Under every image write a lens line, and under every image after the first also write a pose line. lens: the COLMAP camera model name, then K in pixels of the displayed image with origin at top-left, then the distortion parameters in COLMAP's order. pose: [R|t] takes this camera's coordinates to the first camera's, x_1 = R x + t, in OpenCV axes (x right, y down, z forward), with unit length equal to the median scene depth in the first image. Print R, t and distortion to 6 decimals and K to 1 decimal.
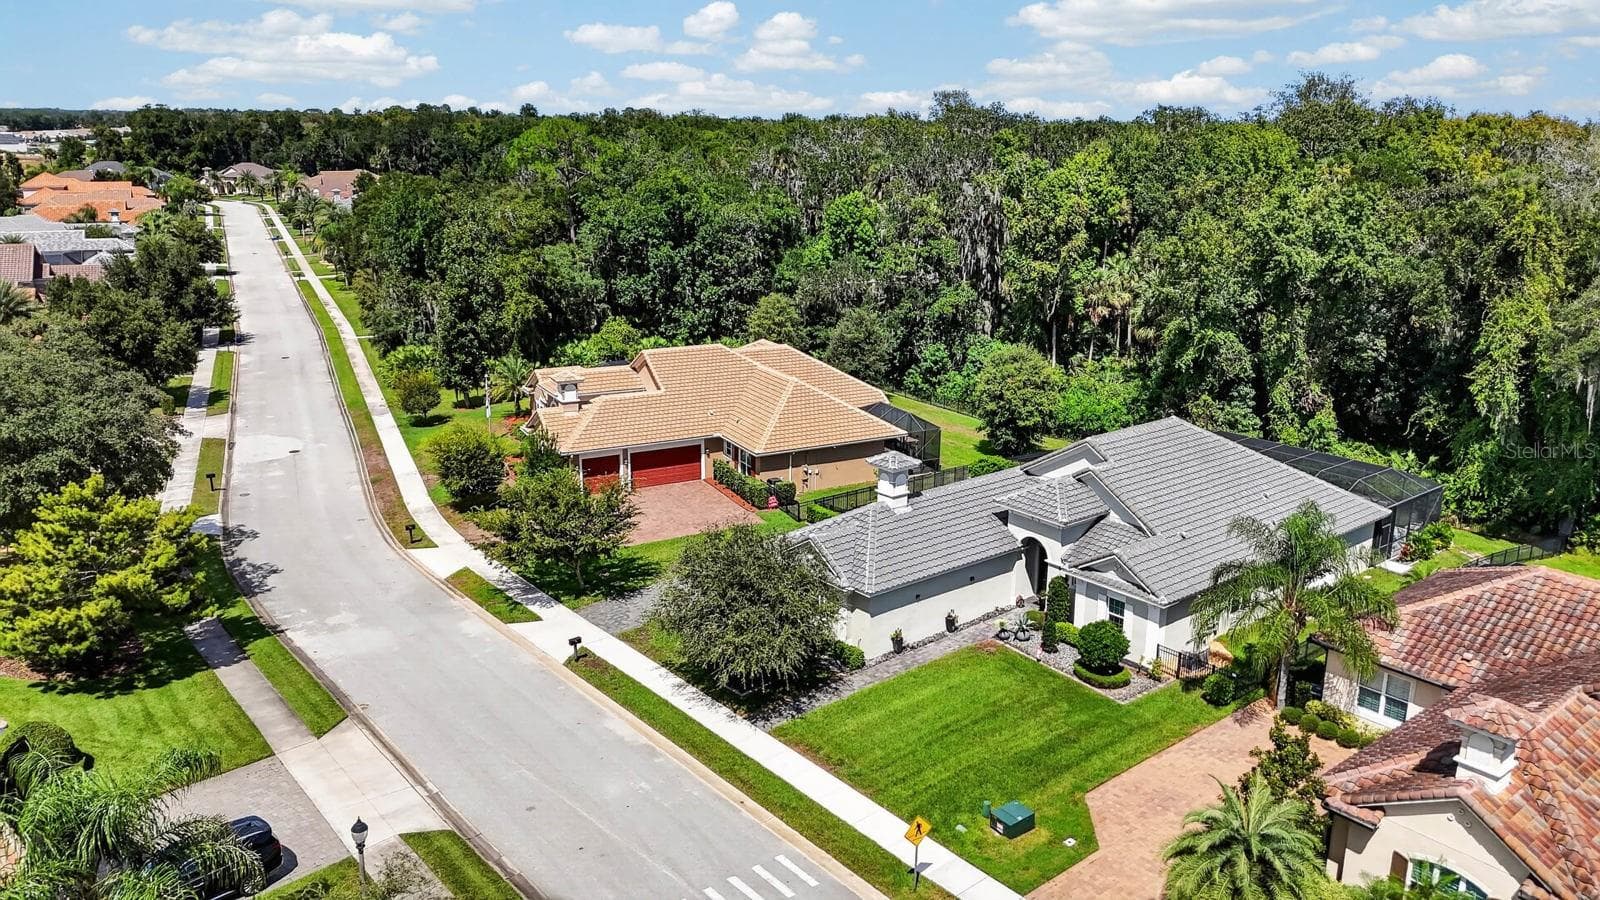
lens RADIAL K [[1152.8, 0, 804.5], [0, 1152.8, 467.0], [0, 0, 1]] dist [0.100651, -0.180429]
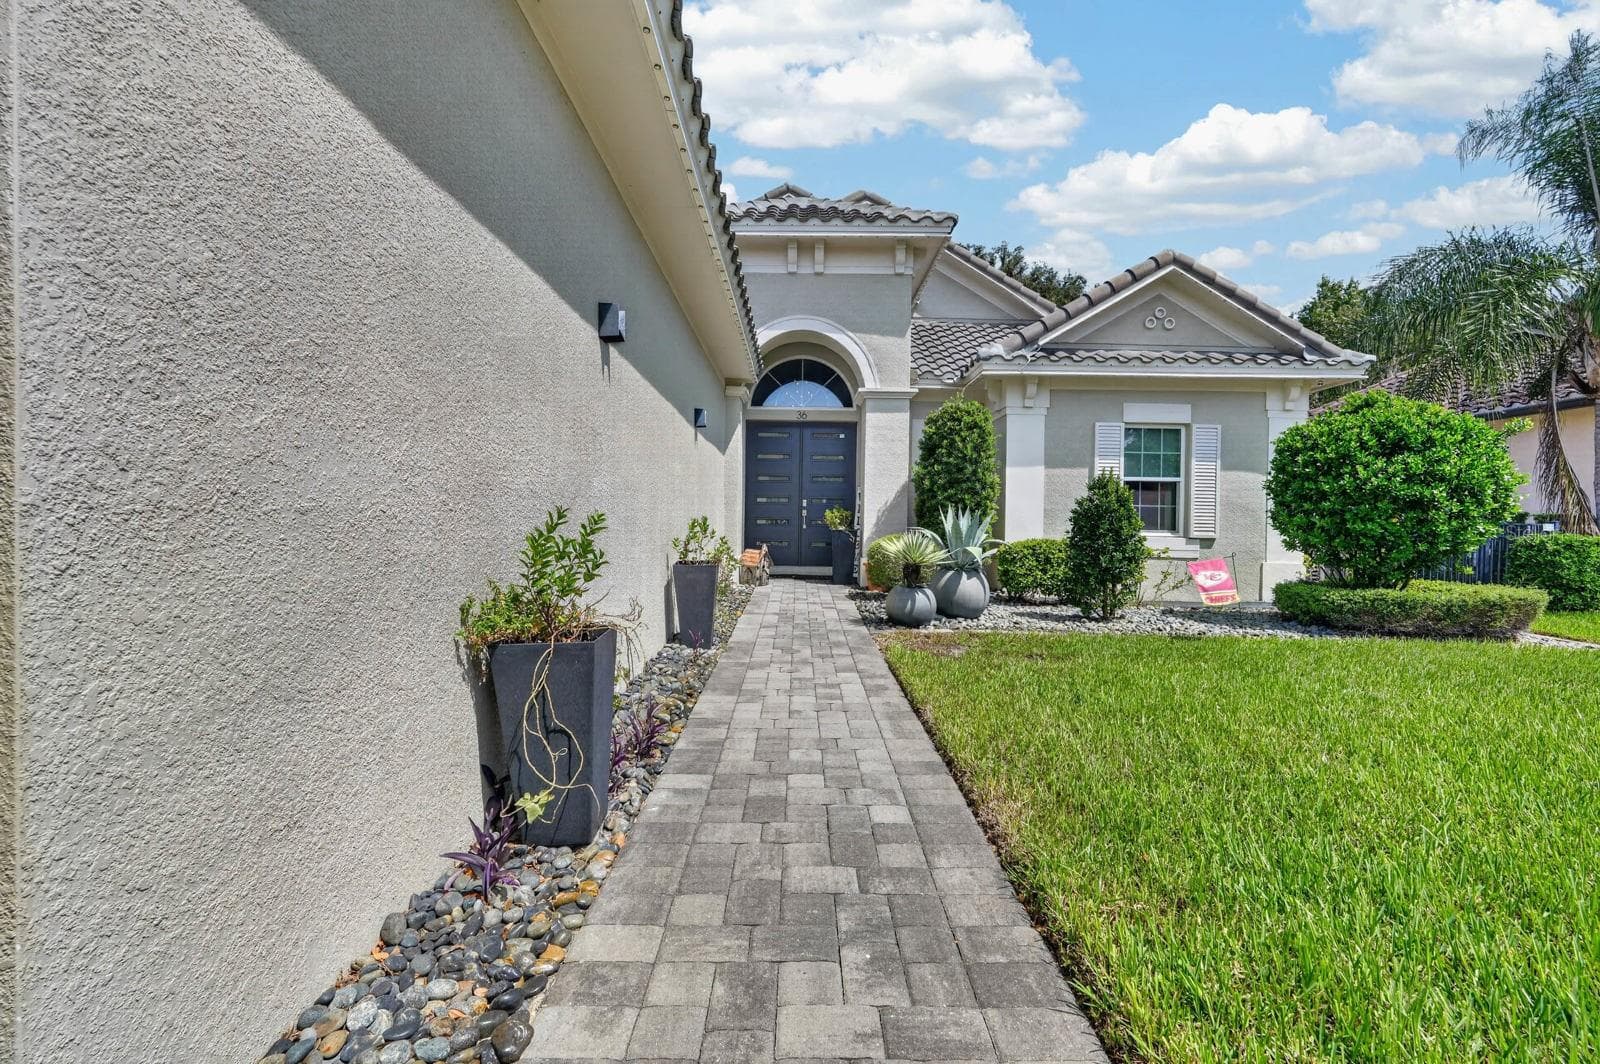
lens RADIAL K [[701.8, 0, 800.0], [0, 701.8, 532.0], [0, 0, 1]] dist [-0.001394, 0.000013]
pose [[0.629276, -0.009716, 0.777121, 0.038112], [0.212035, 0.964135, -0.159642, 0.108840], [-0.747698, 0.265236, 0.608767, 0.681811]]
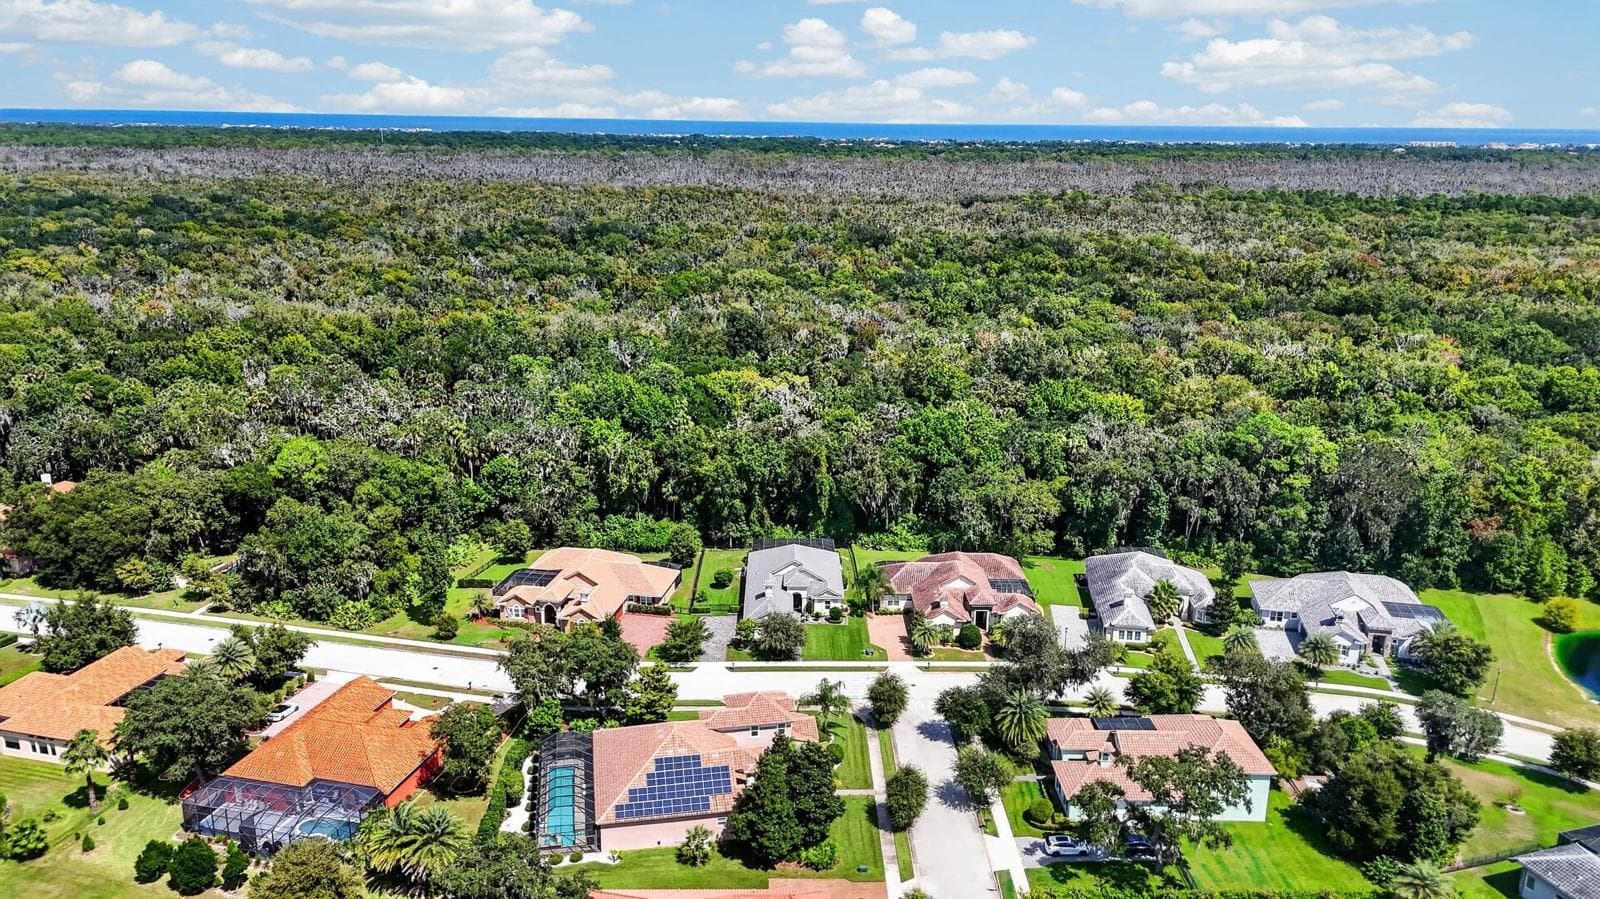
lens RADIAL K [[1167.9, 0, 800.0], [0, 1167.9, 449.5], [0, 0, 1]] dist [0.070702, -0.070623]
pose [[0.621297, -0.217648, 0.752741, -1.767043], [0.216027, 0.970998, 0.102450, -0.536860], [-0.753208, 0.098960, 0.650296, -1.000993]]
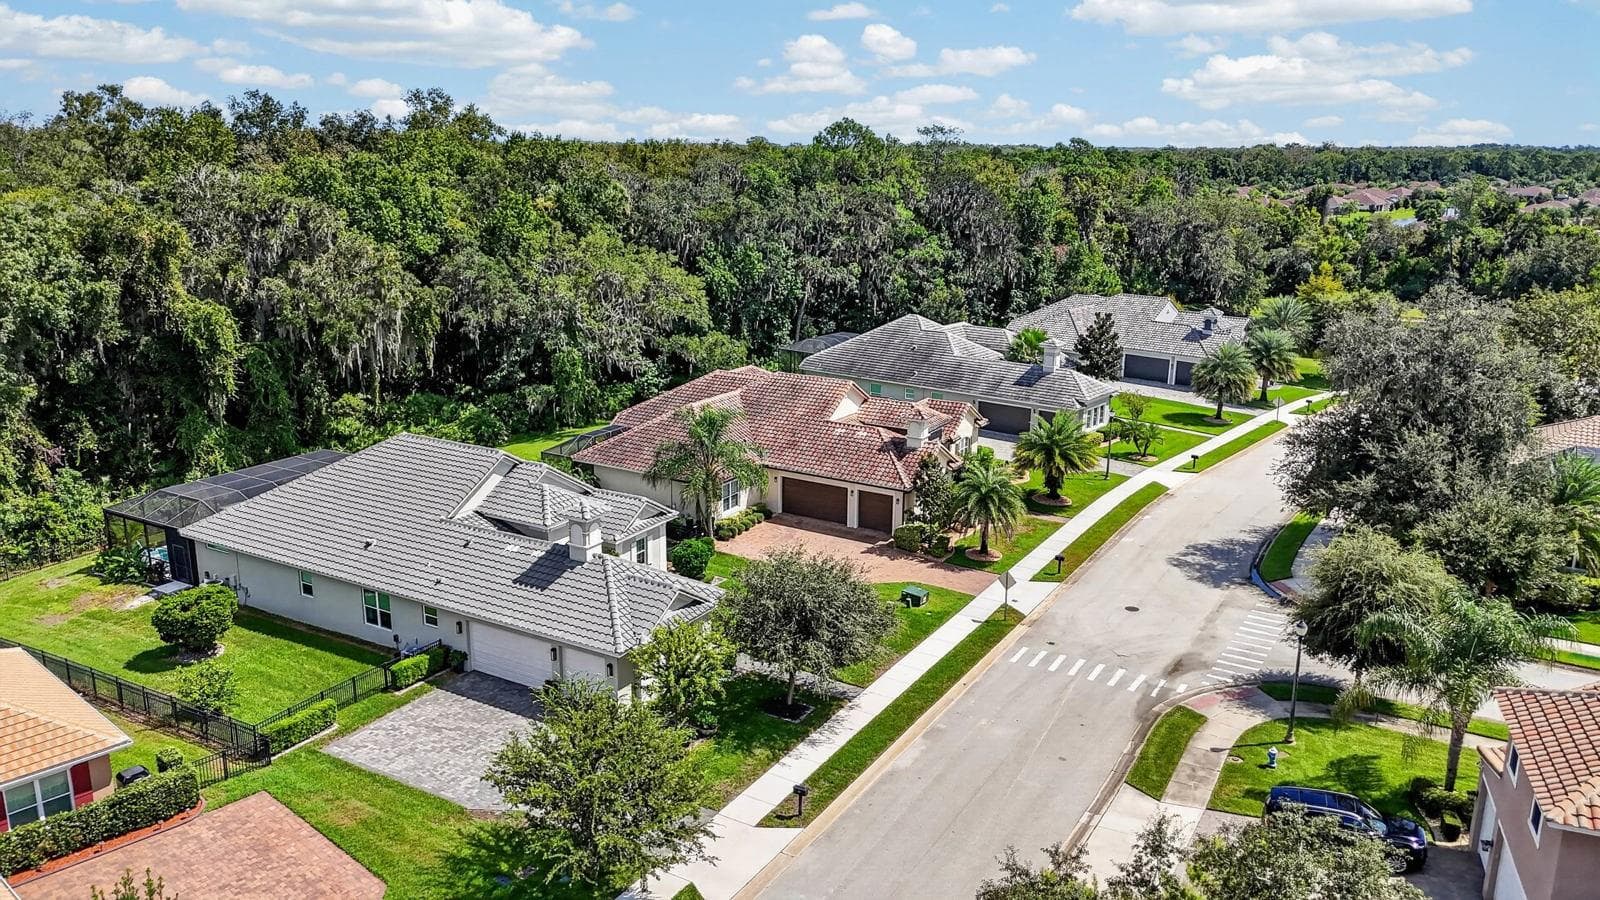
lens RADIAL K [[1167.9, 0, 800.0], [0, 1167.9, 450.0], [0, 0, 1]] dist [0.070702, -0.070623]
pose [[-0.341149, -0.246345, 0.907156, -0.630640], [0.252831, 0.905441, 0.340960, -0.248531], [-0.905370, 0.345675, -0.246606, 0.793193]]
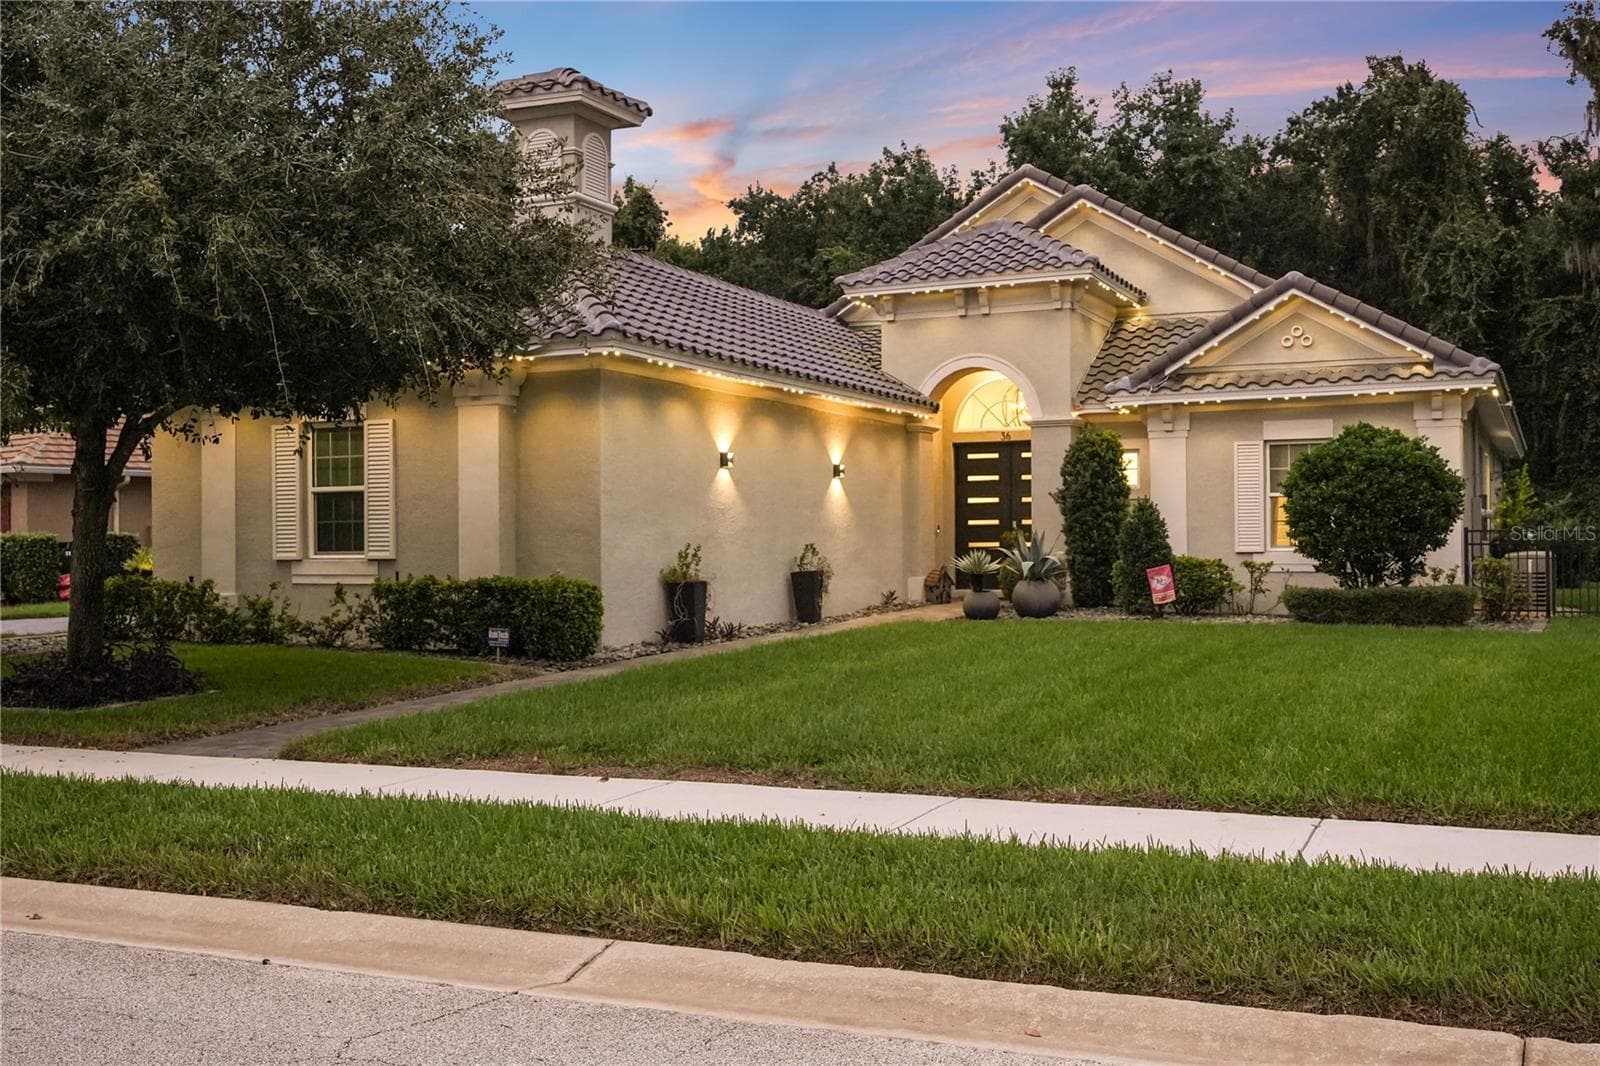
lens RADIAL K [[1623.6, 0, 800.0], [0, 1623.6, 533.0], [0, 0, 1]] dist [-0.009659, 0.030787]
pose [[0.900204, -0.012599, 0.435286, -0.041792], [0.138673, 0.955838, -0.259122, 0.169511], [-0.412798, 0.293625, 0.862196, 0.473841]]
